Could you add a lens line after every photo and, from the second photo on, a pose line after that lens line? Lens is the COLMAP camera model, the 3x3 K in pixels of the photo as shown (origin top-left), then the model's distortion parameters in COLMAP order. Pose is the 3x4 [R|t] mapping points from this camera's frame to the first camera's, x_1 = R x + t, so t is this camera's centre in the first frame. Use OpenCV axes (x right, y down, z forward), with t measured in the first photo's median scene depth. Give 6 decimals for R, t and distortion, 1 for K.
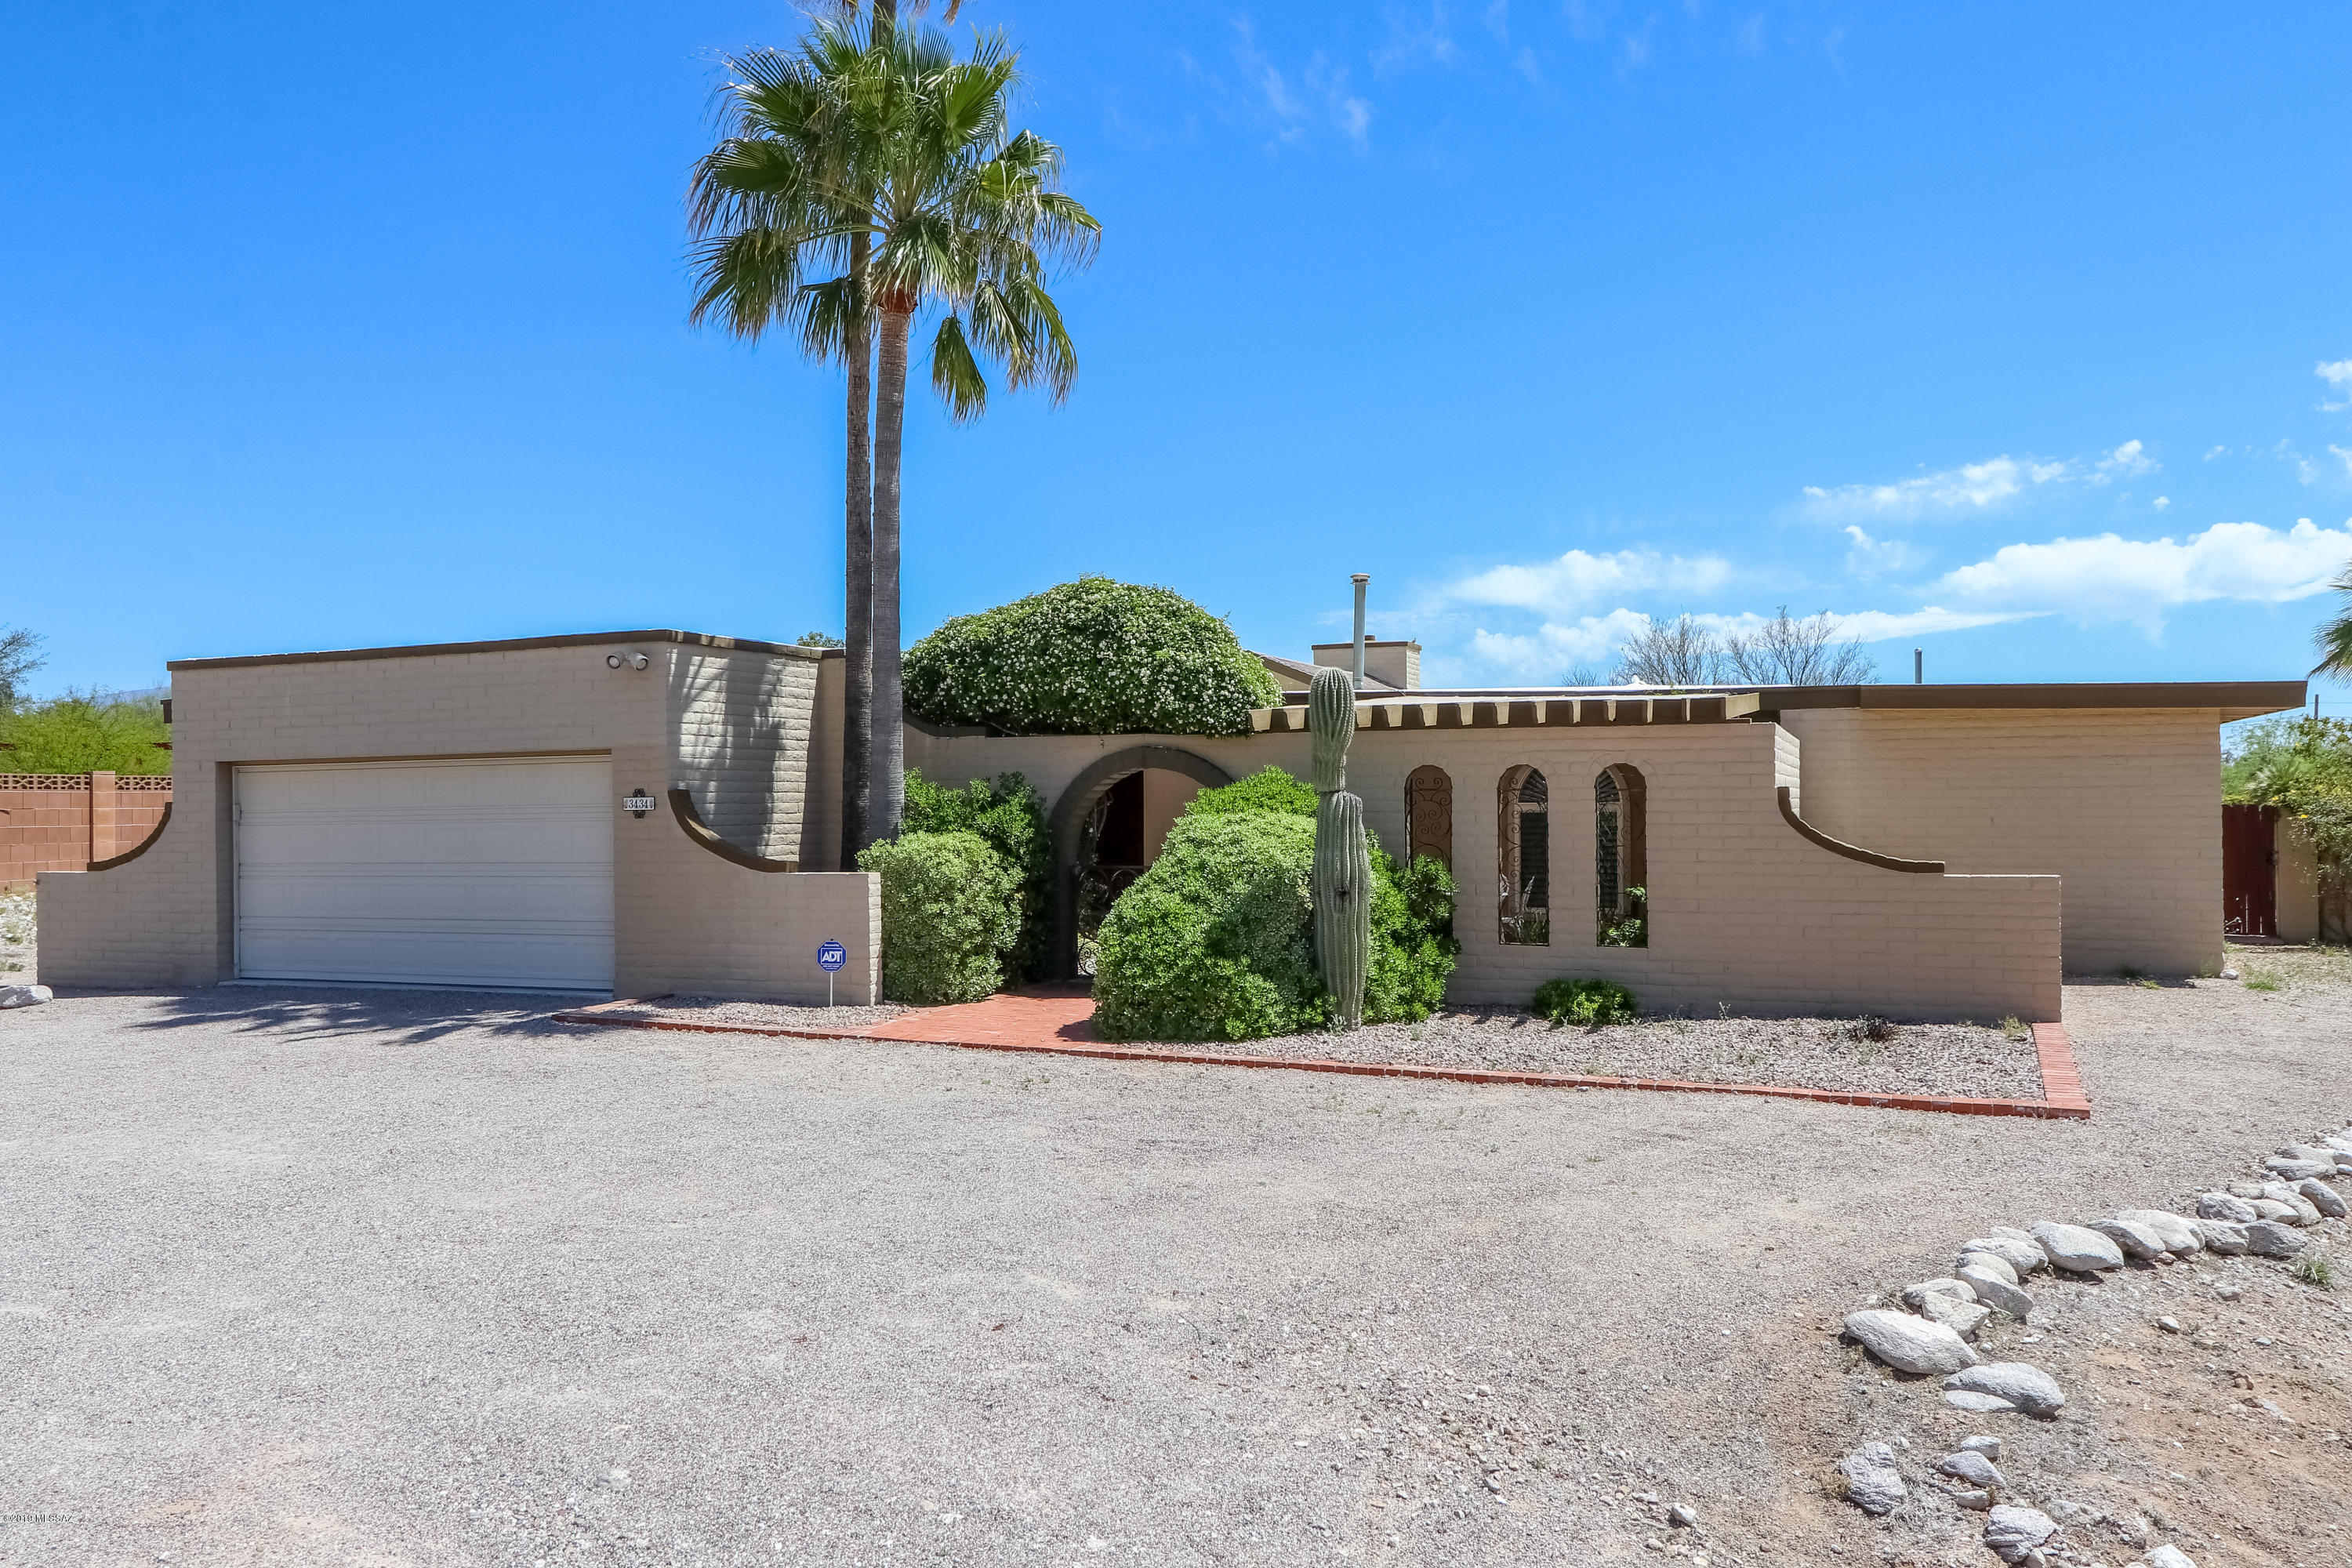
lens RADIAL K [[1753.7, 0, 1175.9], [0, 1753.7, 787.0], [0, 0, 1]] dist [-0.009522, -0.000563]
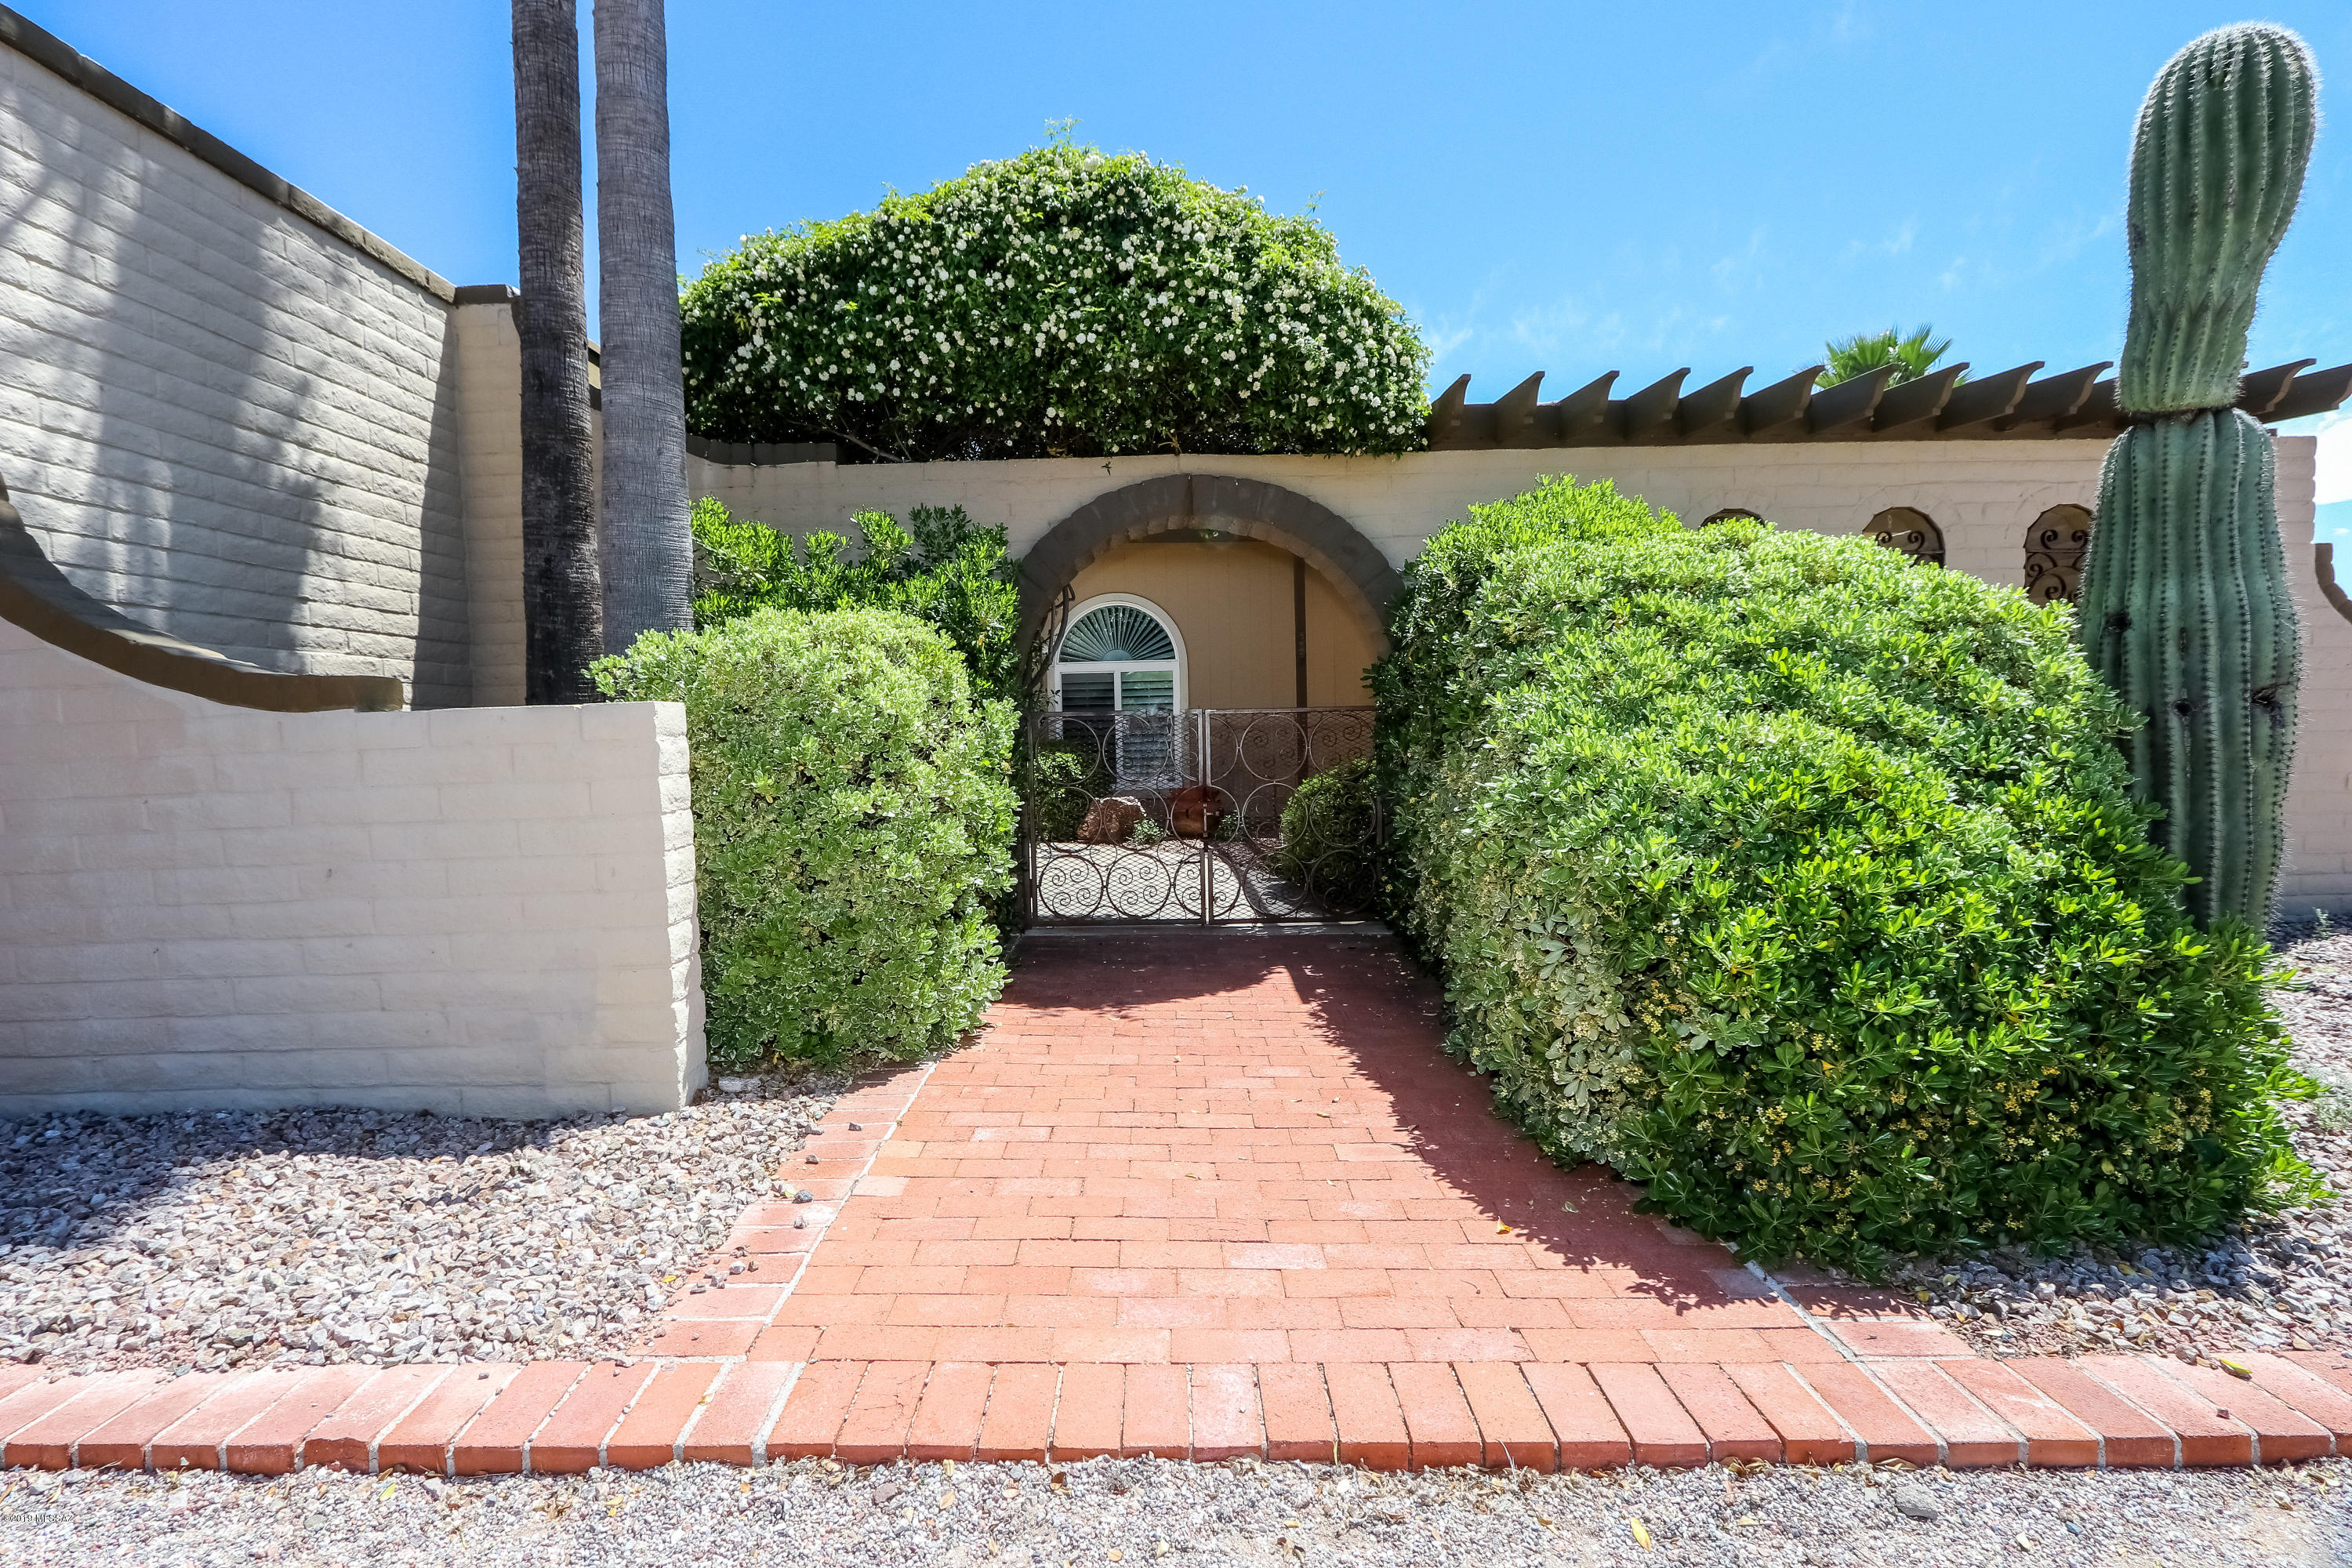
lens RADIAL K [[1095.3, 0, 1173.2], [0, 1095.3, 786.5], [0, 0, 1]] dist [-0.019329, 0.001040]
pose [[0.929152, -0.038391, 0.367700, -0.147725], [0.015681, 0.997791, 0.064552, 0.048839], [-0.369366, -0.054212, 0.927701, 0.716311]]
